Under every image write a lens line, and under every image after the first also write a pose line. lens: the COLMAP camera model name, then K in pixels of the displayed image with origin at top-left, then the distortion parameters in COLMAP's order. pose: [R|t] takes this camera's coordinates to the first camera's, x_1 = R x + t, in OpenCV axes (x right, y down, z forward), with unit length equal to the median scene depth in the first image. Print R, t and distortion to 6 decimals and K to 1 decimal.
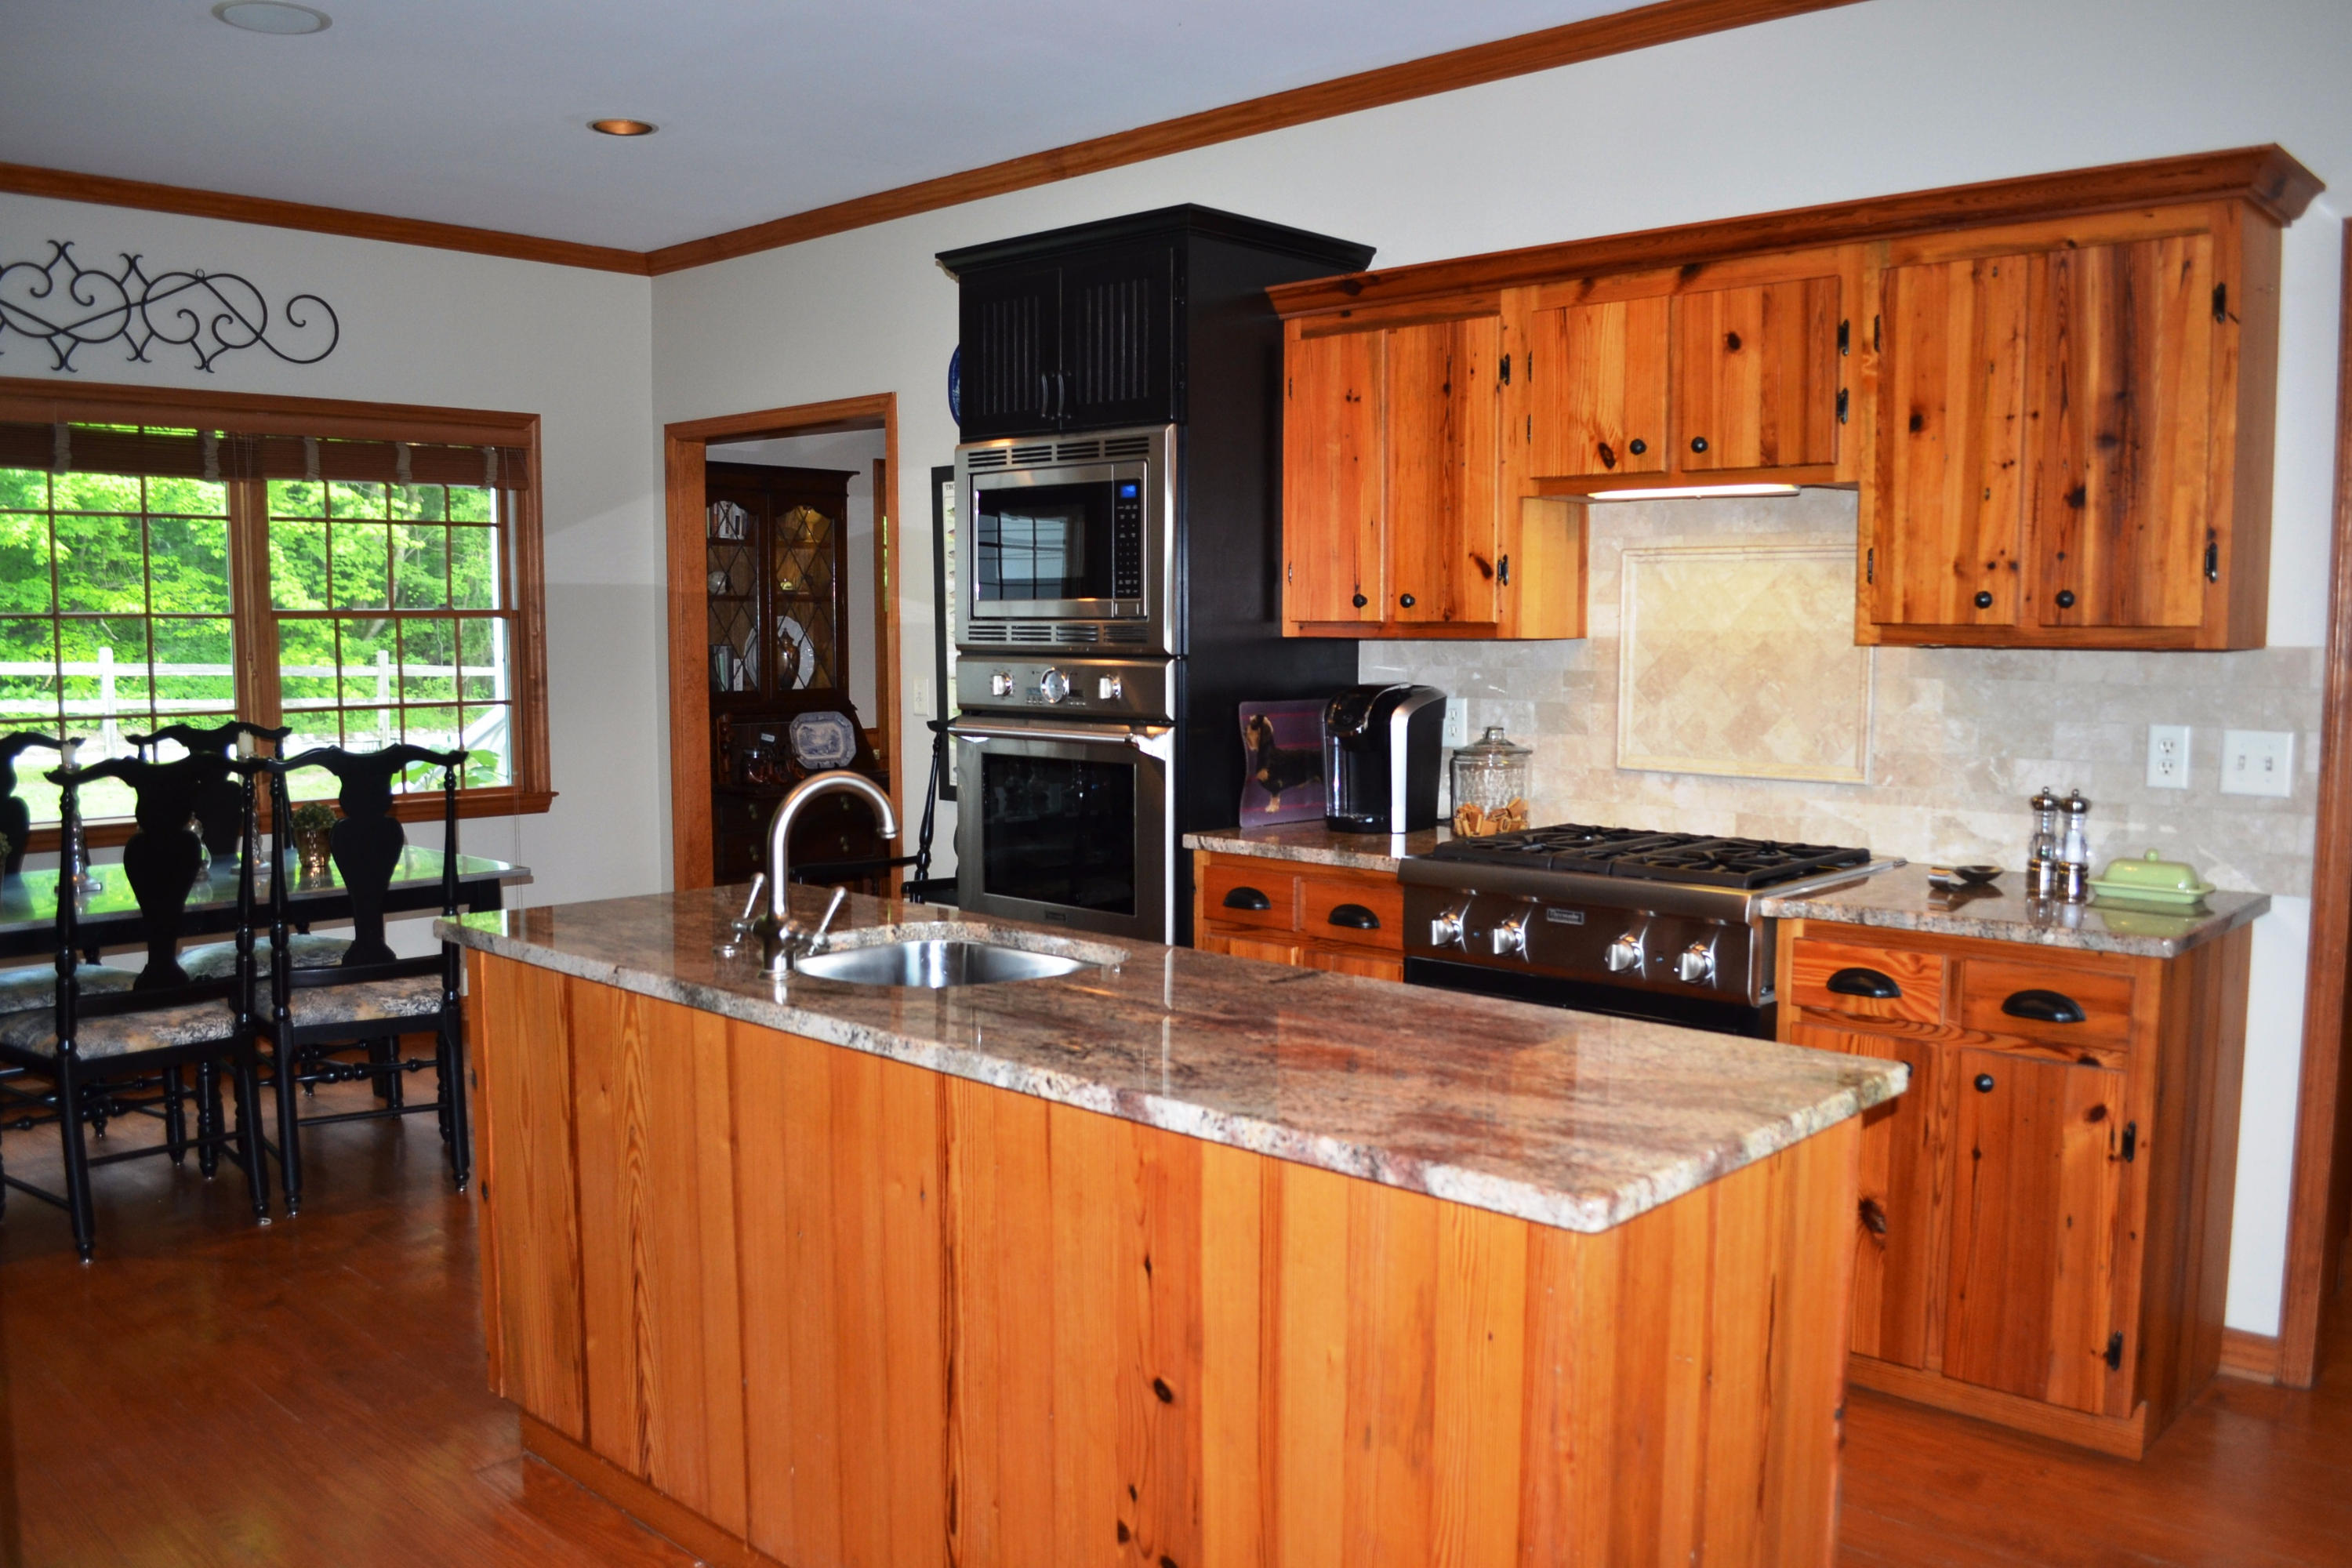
lens RADIAL K [[1887.8, 0, 1176.1], [0, 1887.8, 798.8], [0, 0, 1]] dist [-0.084335, 0.013013]
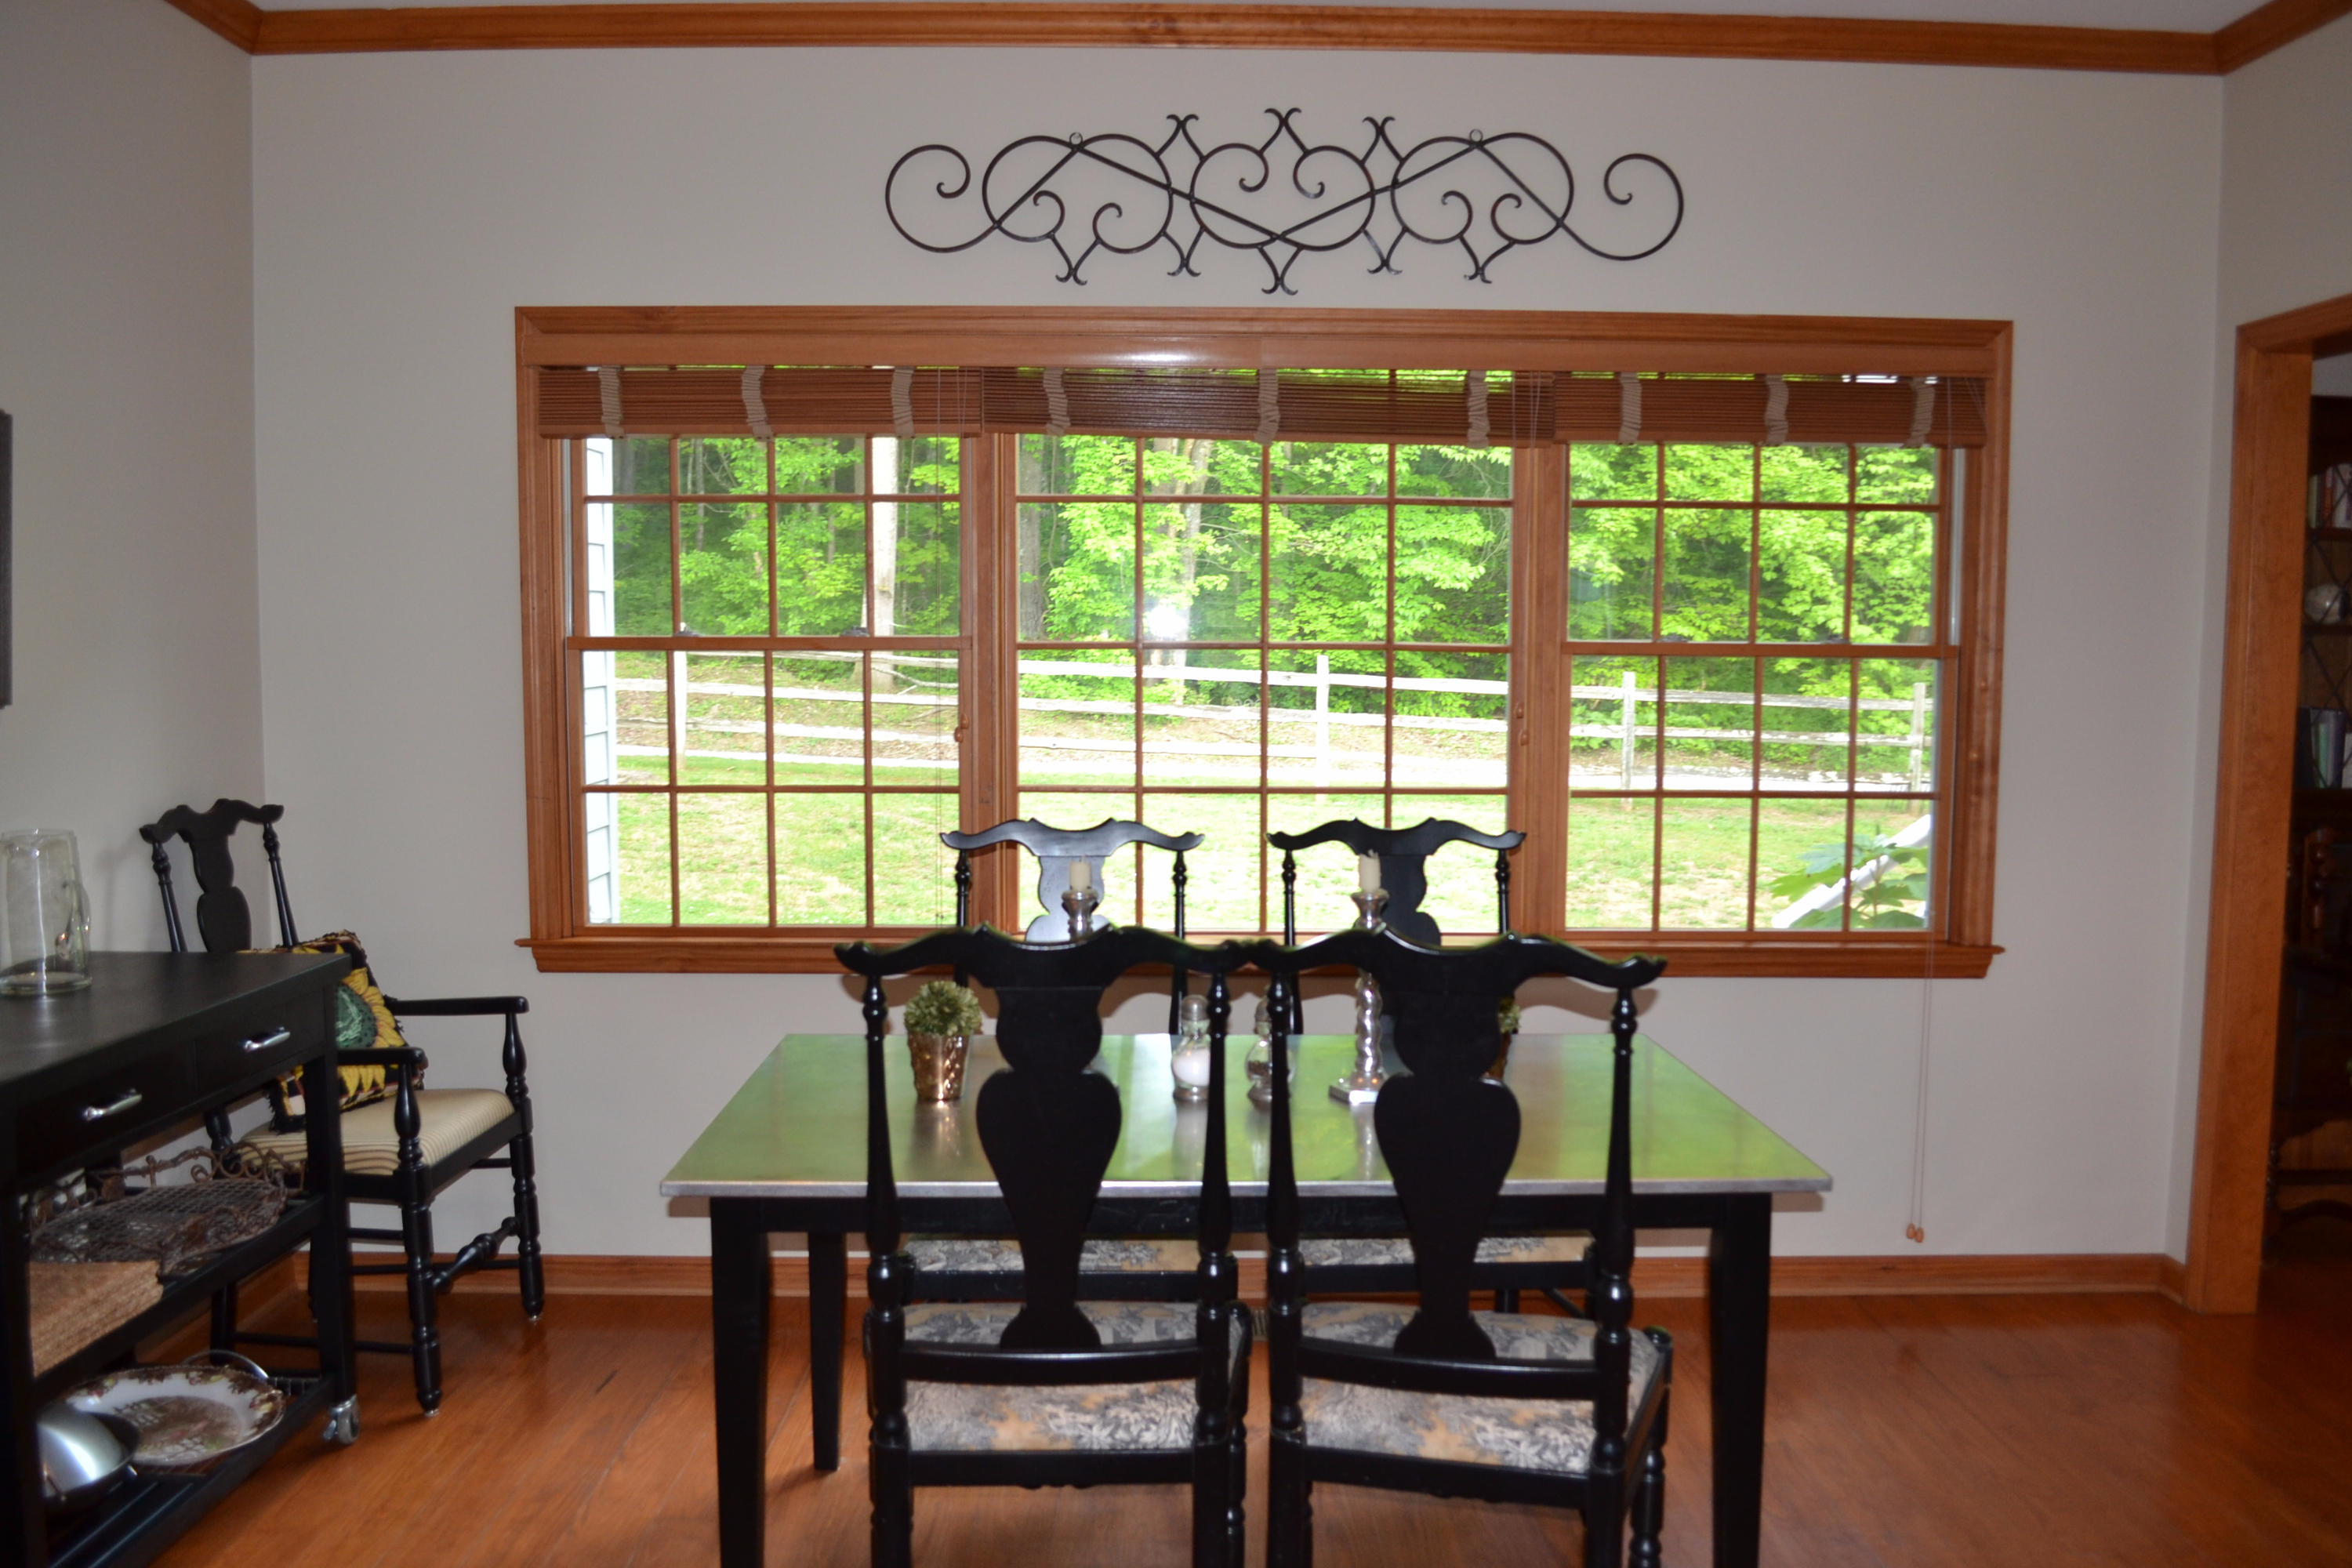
lens RADIAL K [[1887.8, 0, 1176.1], [0, 1887.8, 798.8], [0, 0, 1]] dist [-0.084335, 0.013013]
pose [[0.692653, 0.065251, -0.718313, -0.096837], [-0.075238, 0.997003, 0.018016, -0.046003], [0.717336, 0.041566, 0.695486, 0.426154]]
